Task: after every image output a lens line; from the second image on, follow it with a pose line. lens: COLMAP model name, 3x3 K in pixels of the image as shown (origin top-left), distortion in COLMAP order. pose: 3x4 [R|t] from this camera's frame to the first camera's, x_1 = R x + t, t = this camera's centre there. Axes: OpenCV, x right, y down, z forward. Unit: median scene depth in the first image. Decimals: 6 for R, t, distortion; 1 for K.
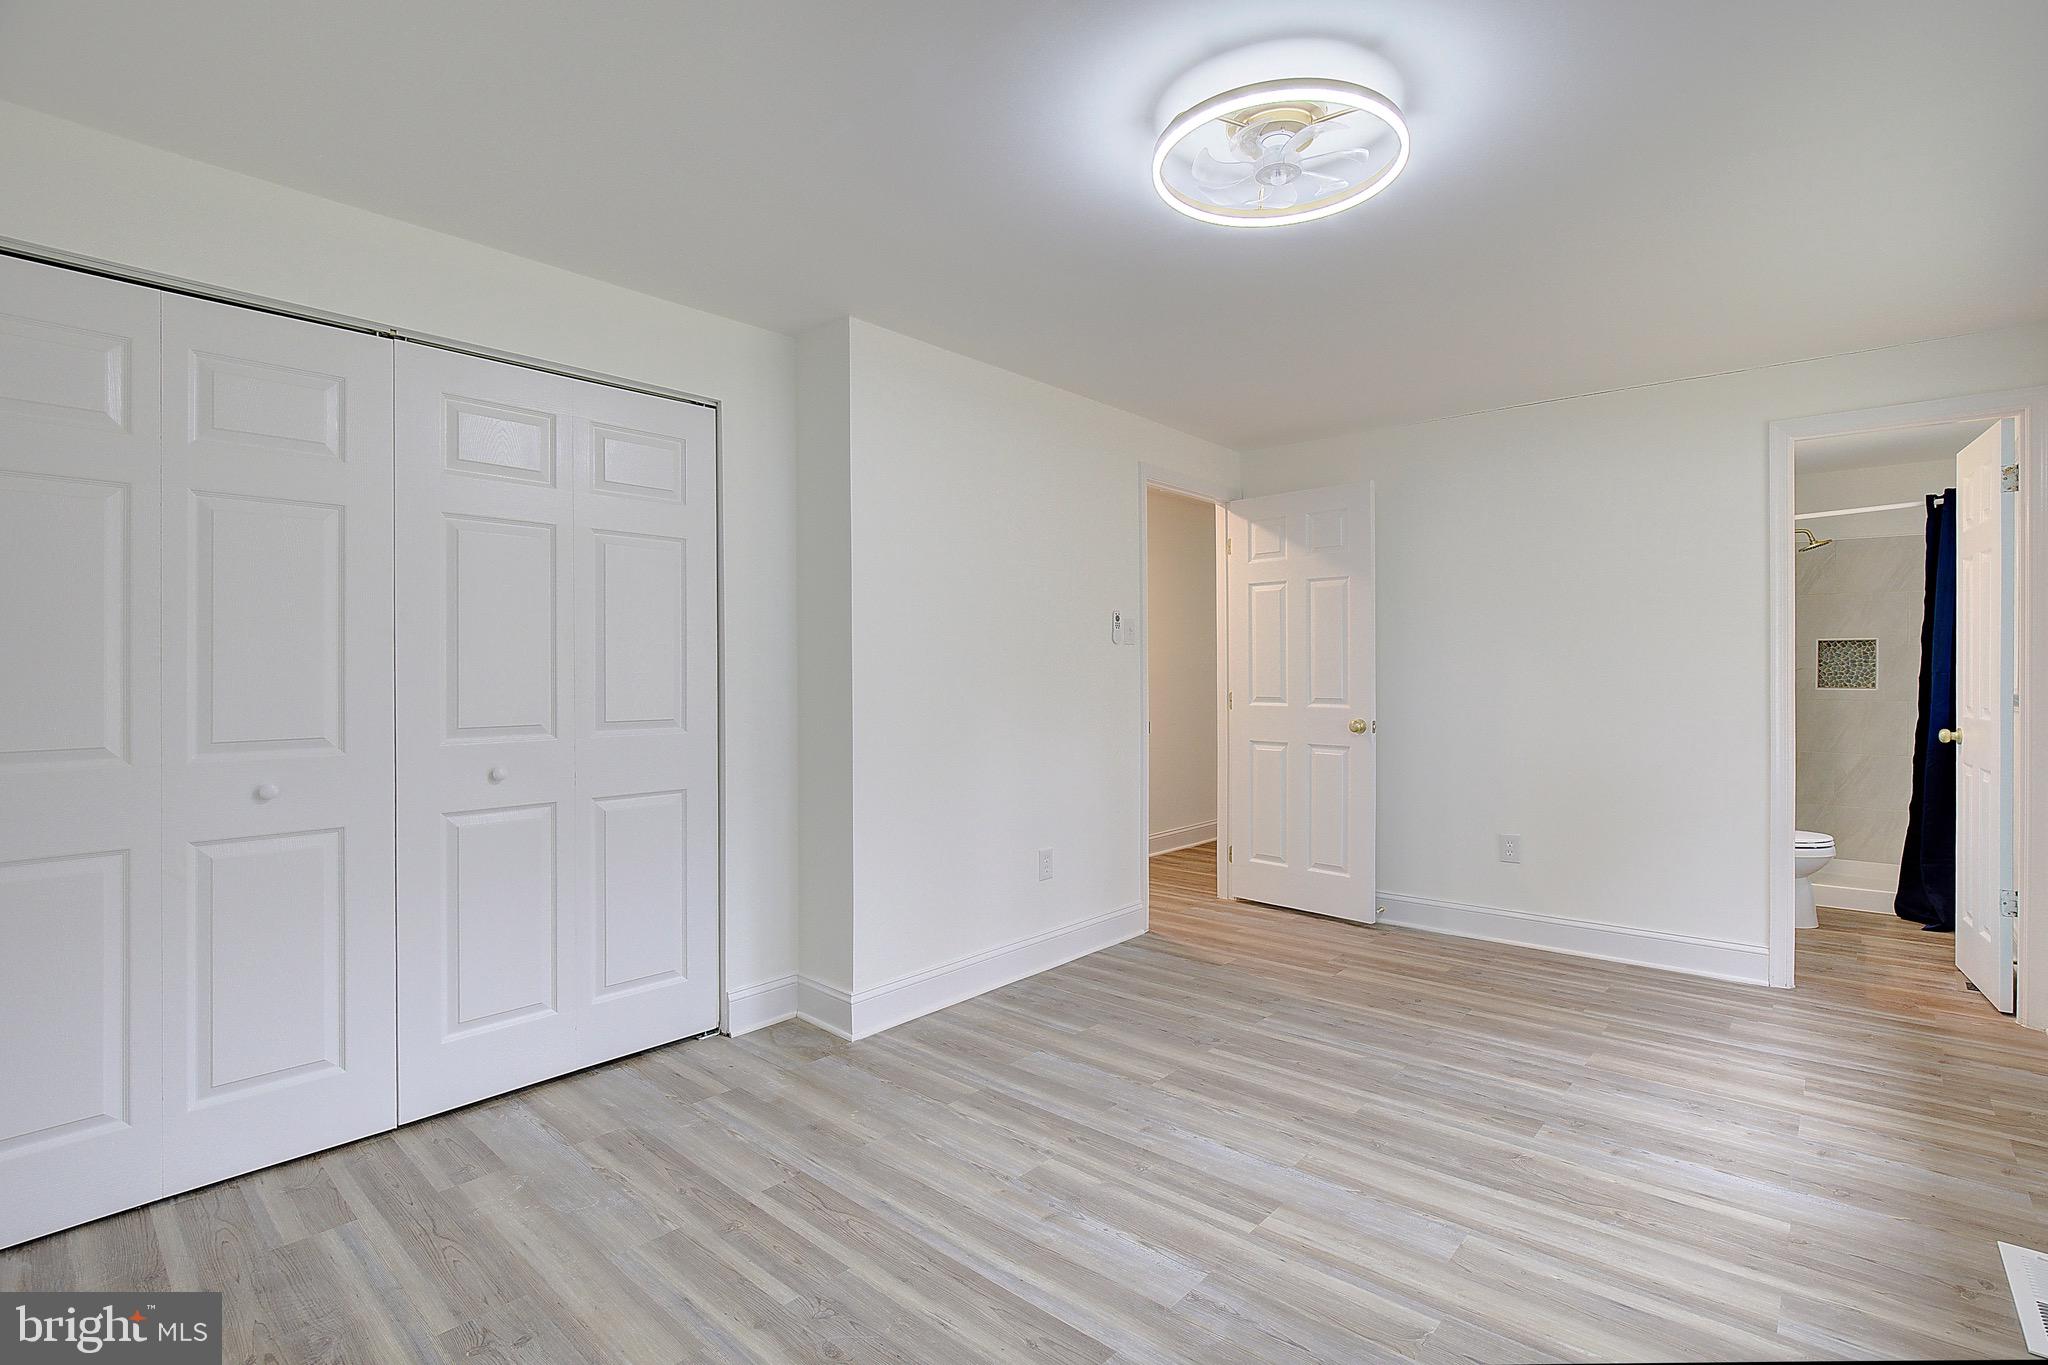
lens RADIAL K [[959.3, 0, 1028.6], [0, 959.3, 673.8], [0, 0, 1]] dist [-0.028551, 0.005317]
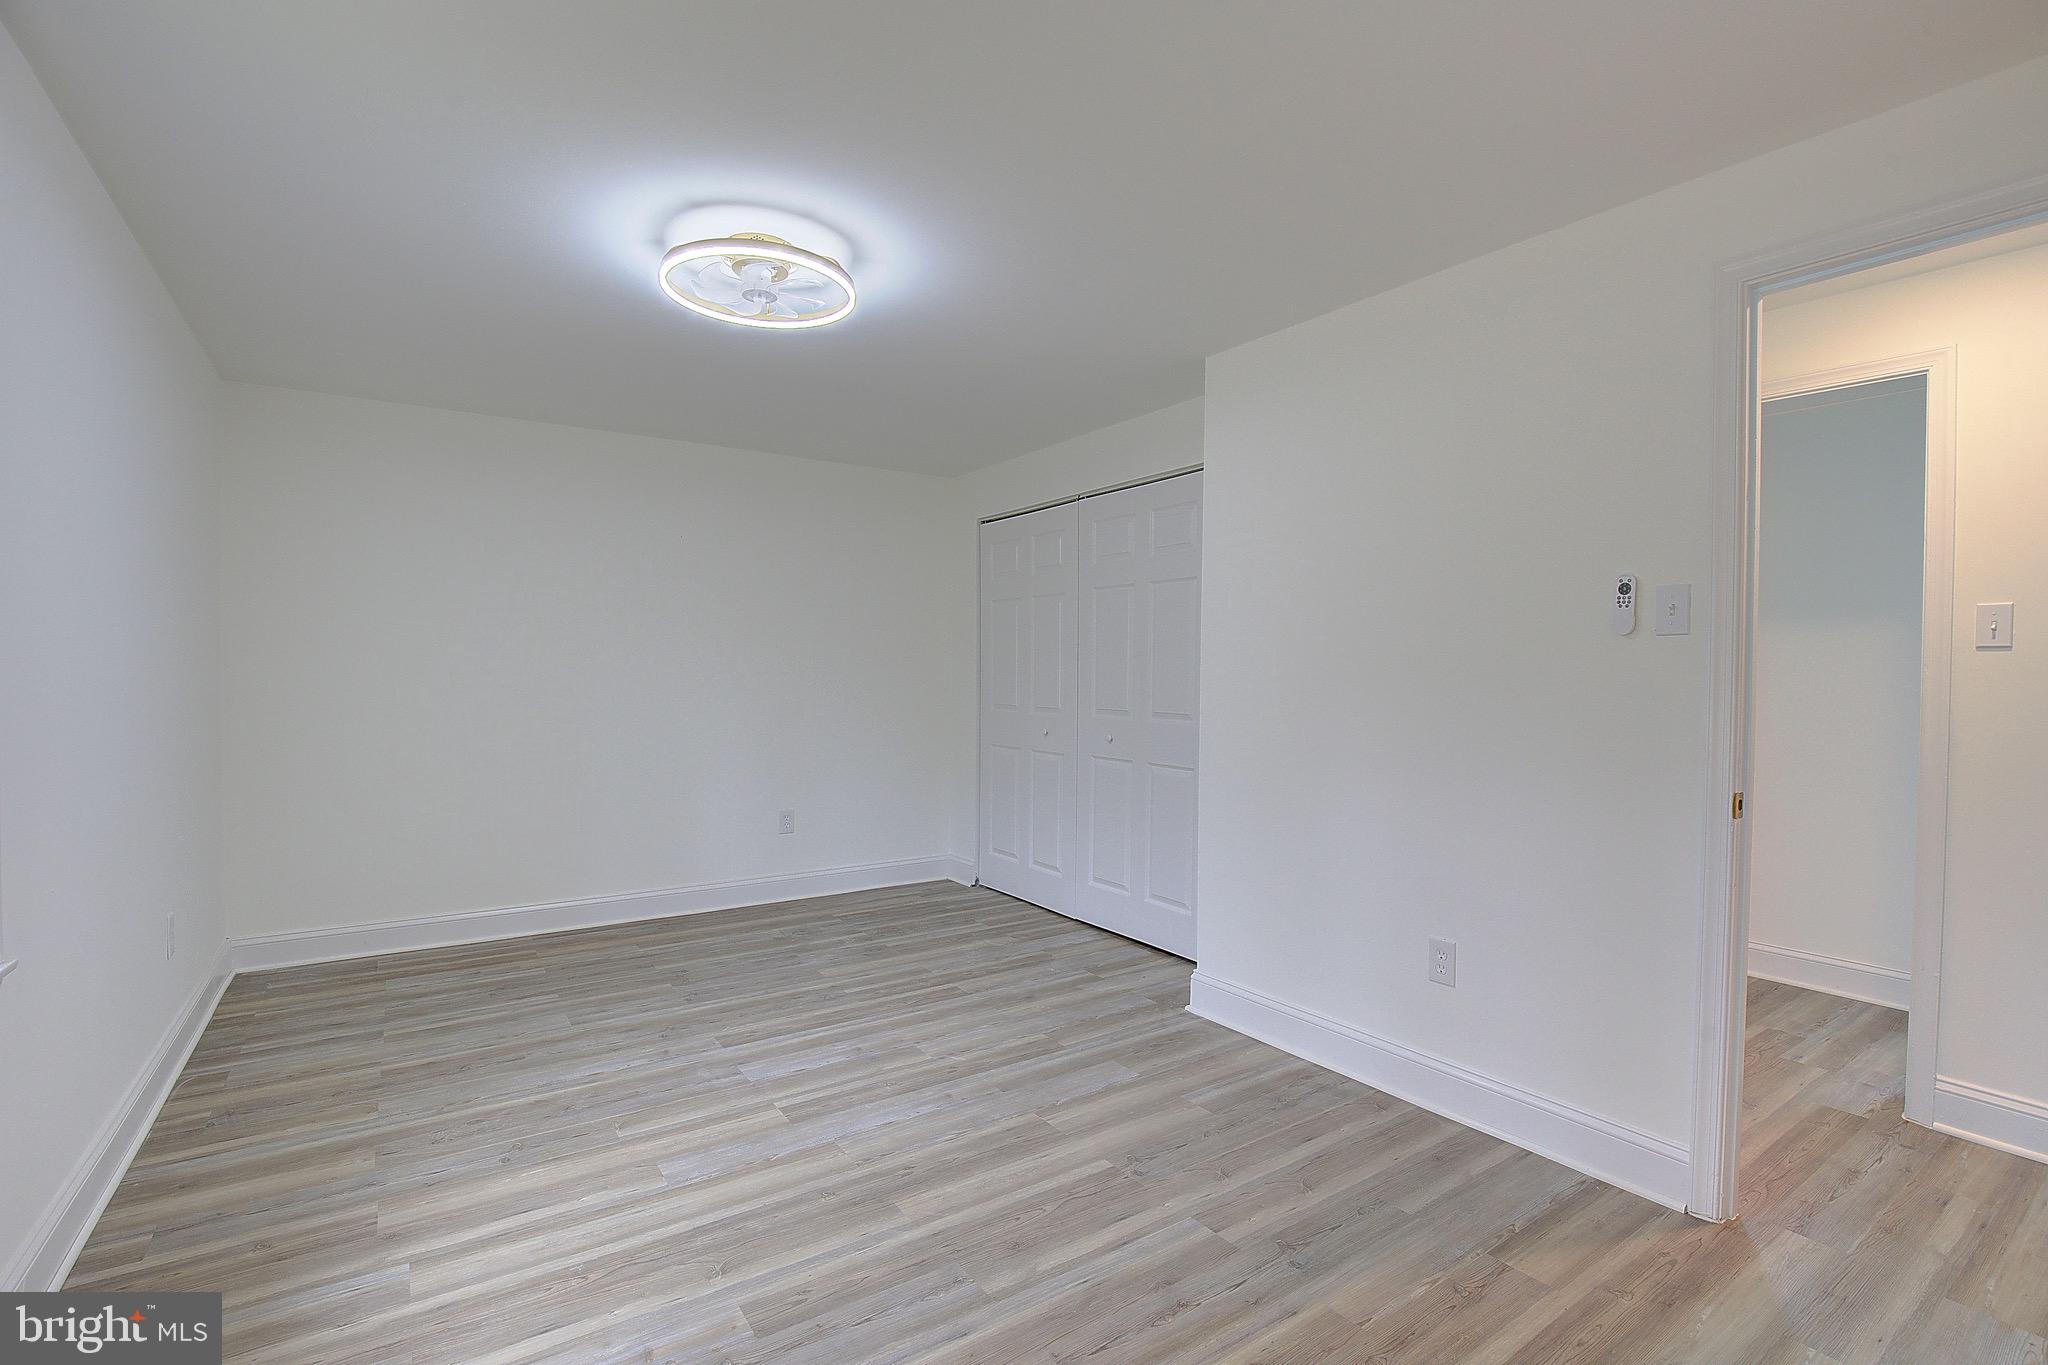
lens RADIAL K [[959.3, 0, 1029.5], [0, 959.3, 685.7], [0, 0, 1]] dist [-0.028551, 0.005317]
pose [[-0.245624, 0.019075, -0.969178, 1.179137], [-0.006301, 0.999754, 0.021274, -0.017197], [0.969345, 0.011332, -0.245443, 1.384011]]
